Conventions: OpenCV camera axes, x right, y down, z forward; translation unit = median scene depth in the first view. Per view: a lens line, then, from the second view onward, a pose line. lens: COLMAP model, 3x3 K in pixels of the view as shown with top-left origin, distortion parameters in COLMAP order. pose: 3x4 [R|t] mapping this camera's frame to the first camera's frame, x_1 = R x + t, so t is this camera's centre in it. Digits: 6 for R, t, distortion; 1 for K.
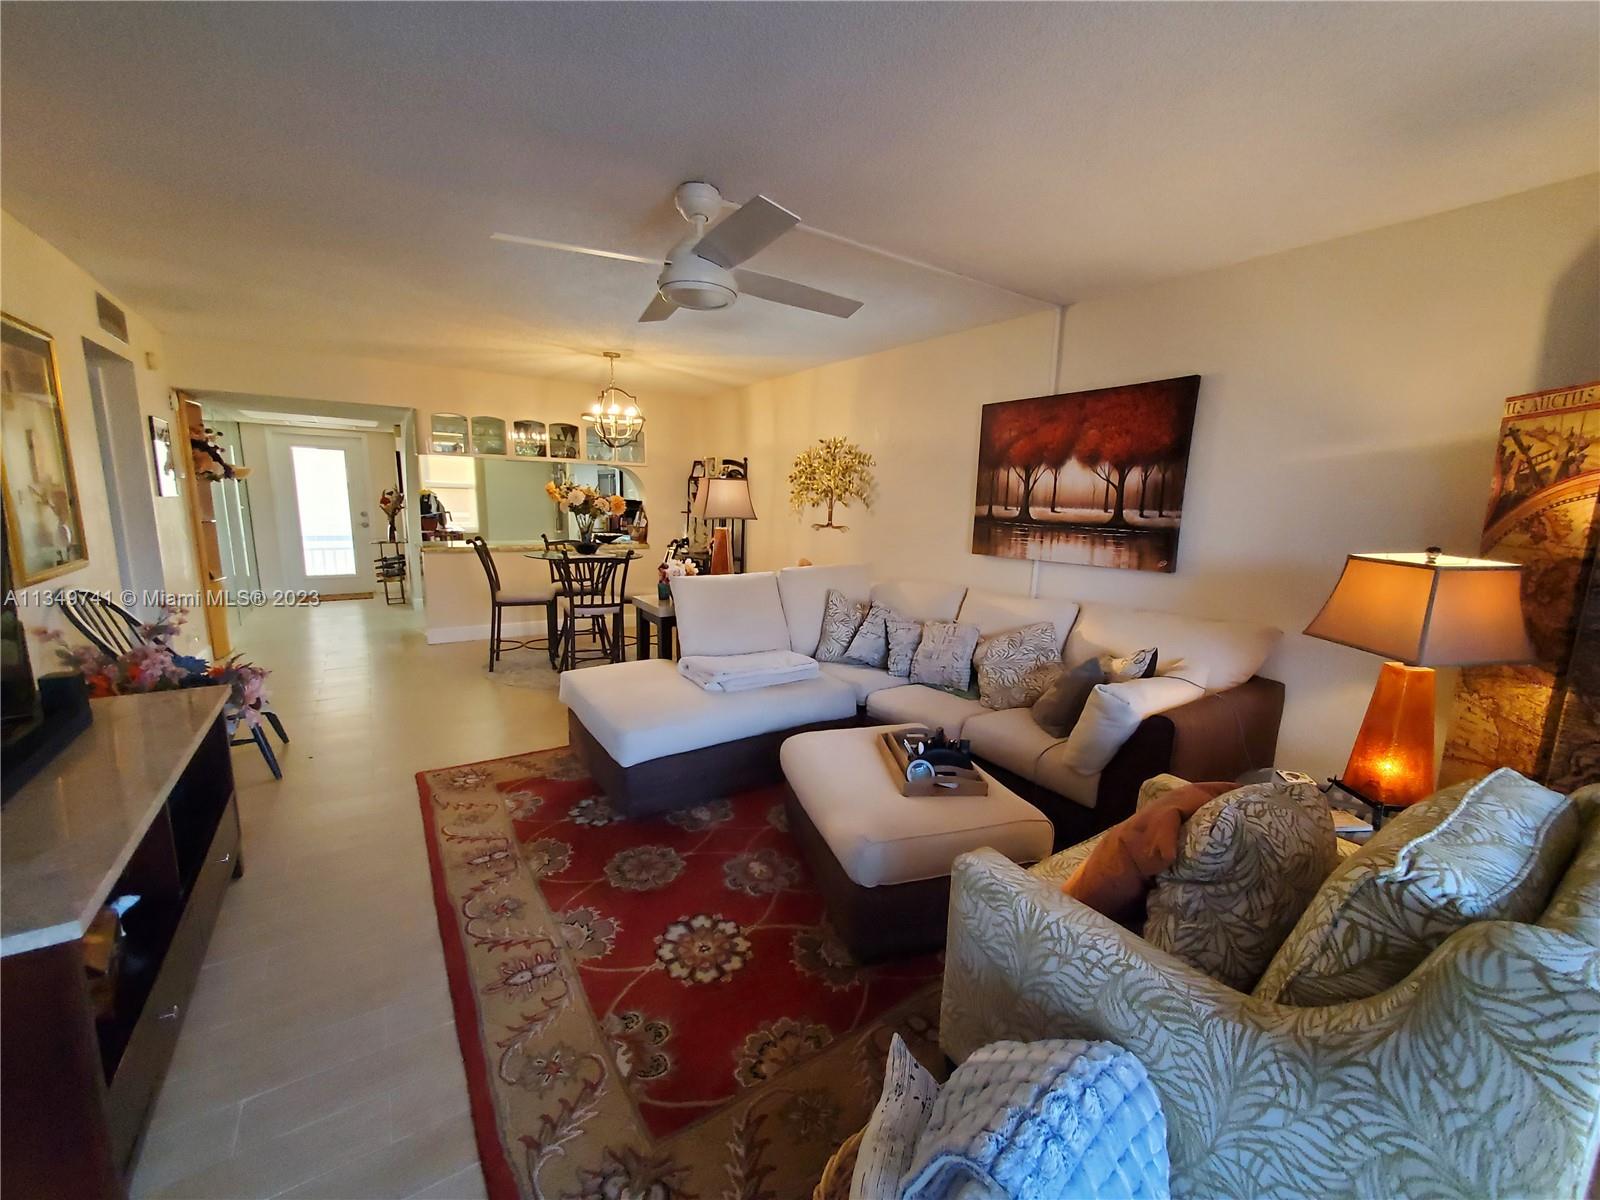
lens RADIAL K [[638.7, 0, 800.0], [0, 638.7, 600.0], [0, 0, 1]] dist [0.000276, -0.000340]
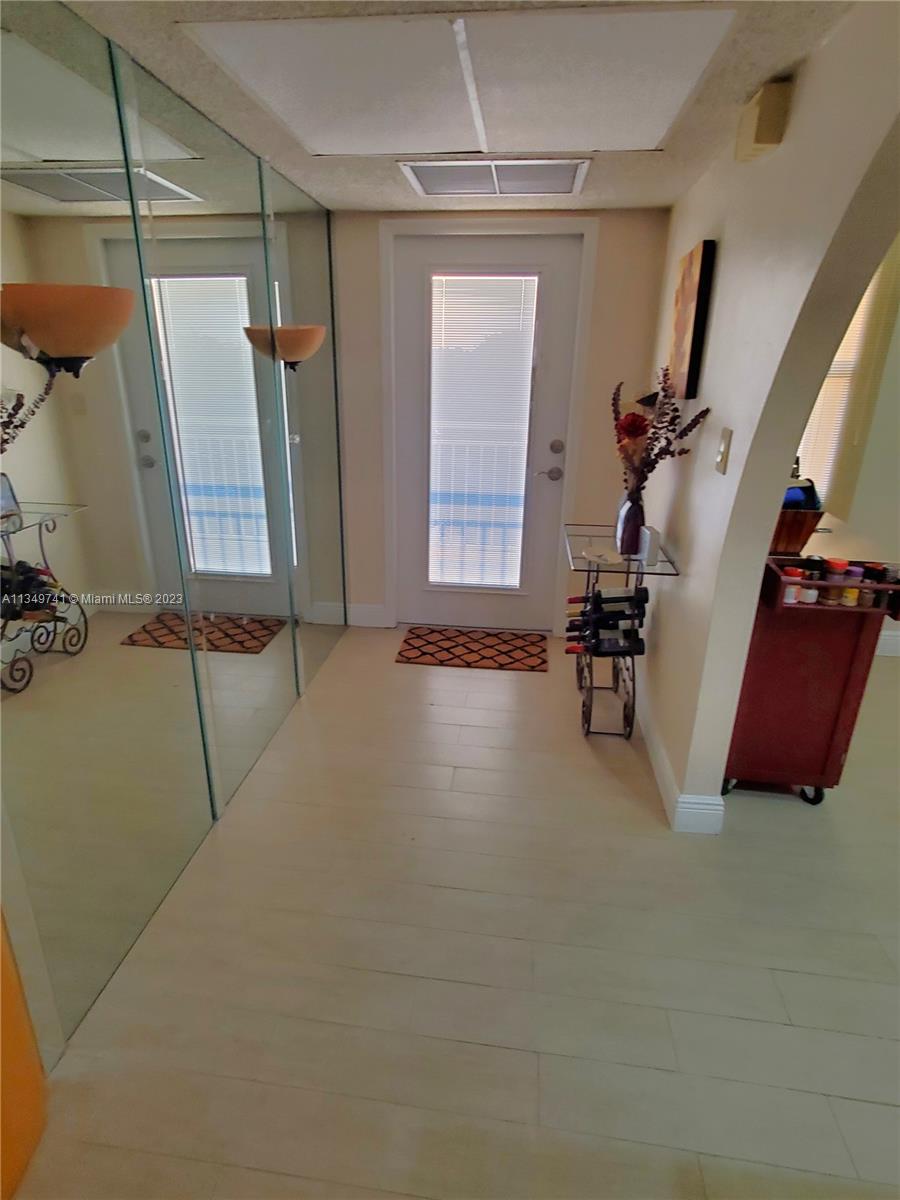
lens RADIAL K [[631.7, 0, 450.0], [0, 631.7, 600.0], [0, 0, 1]] dist [-0.000260, -0.000295]
pose [[0.752493, 0.216946, -0.621844, -0.491093], [-0.108899, 0.972178, 0.207391, -0.123513], [0.649535, -0.088342, 0.755182, 0.682662]]
